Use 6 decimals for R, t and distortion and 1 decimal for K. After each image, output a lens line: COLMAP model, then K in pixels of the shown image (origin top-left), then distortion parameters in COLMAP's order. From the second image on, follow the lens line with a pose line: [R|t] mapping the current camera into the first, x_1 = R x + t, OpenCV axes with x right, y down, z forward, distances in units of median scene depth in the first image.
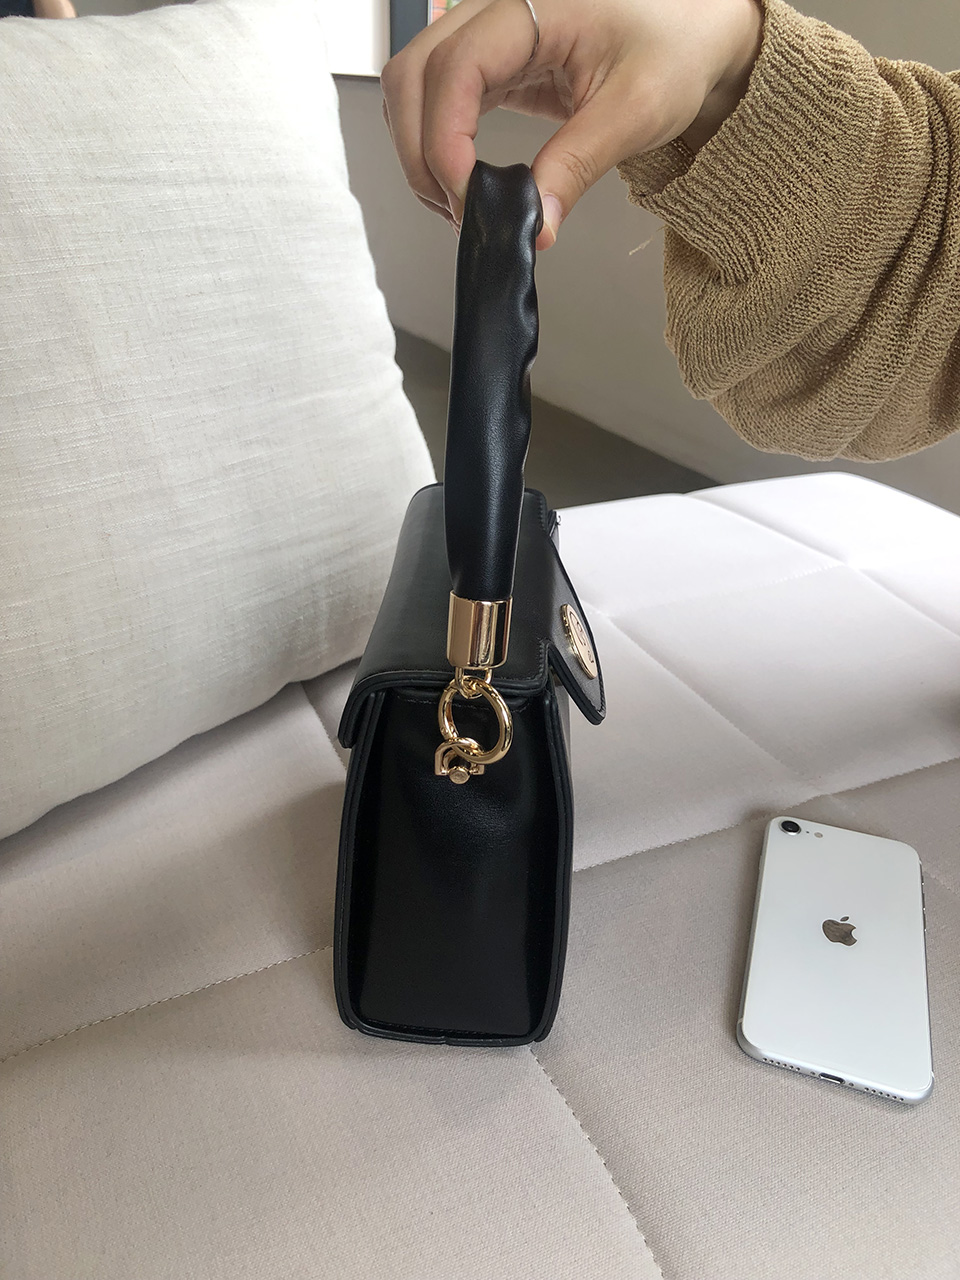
lens RADIAL K [[1059.5, 0, 480.0], [0, 1059.5, 640.0], [0, 0, 1]] dist [-0.058367, 0.133200]
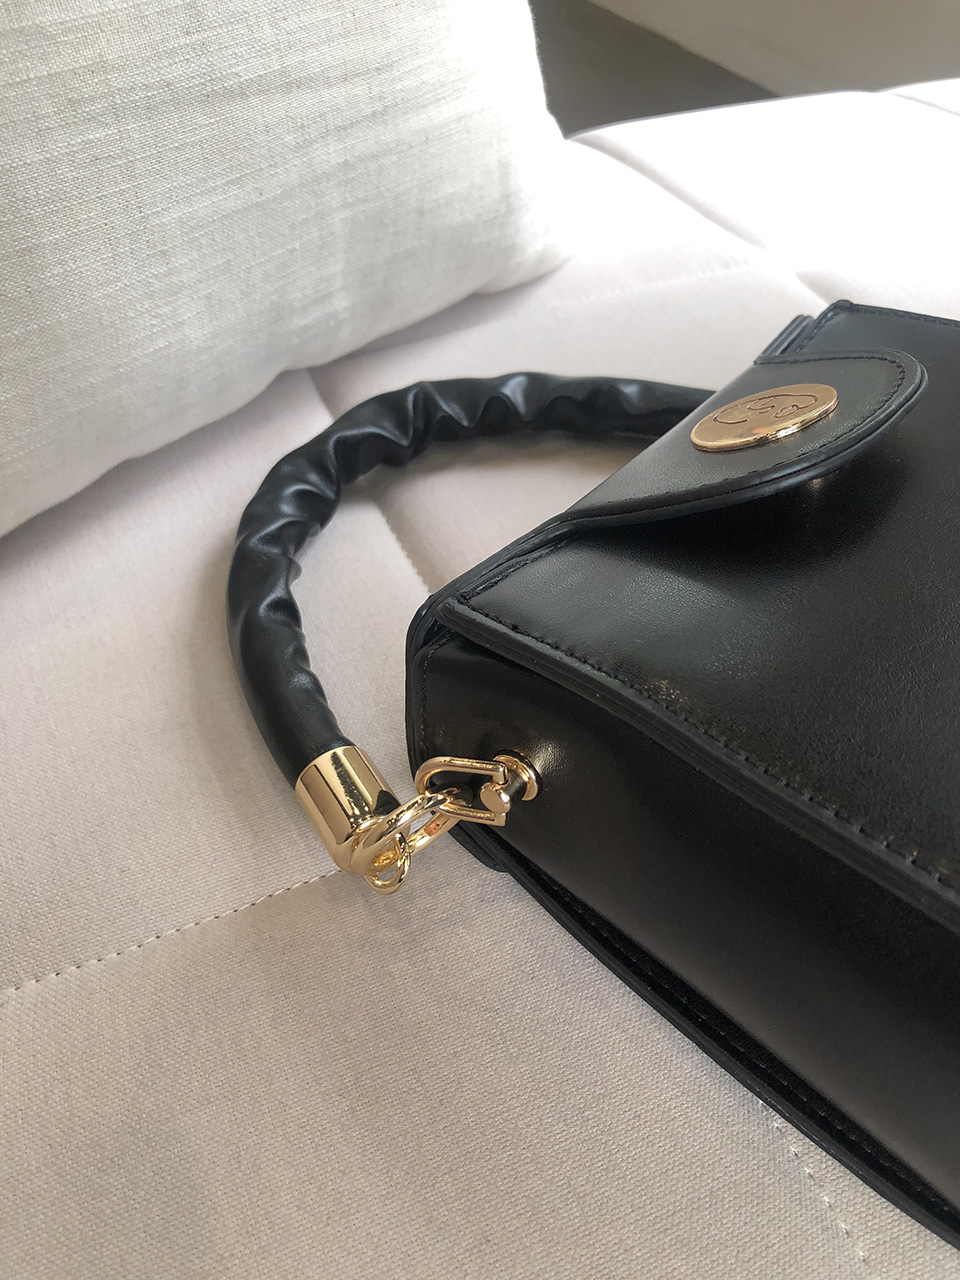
lens RADIAL K [[1059.5, 0, 480.0], [0, 1059.5, 640.0], [0, 0, 1]] dist [-0.058367, 0.133200]
pose [[0.999538, 0.010441, -0.028539, -0.055845], [-0.002017, 0.959850, 0.280505, 0.022534], [0.030322, -0.280318, 0.959428, 0.420455]]
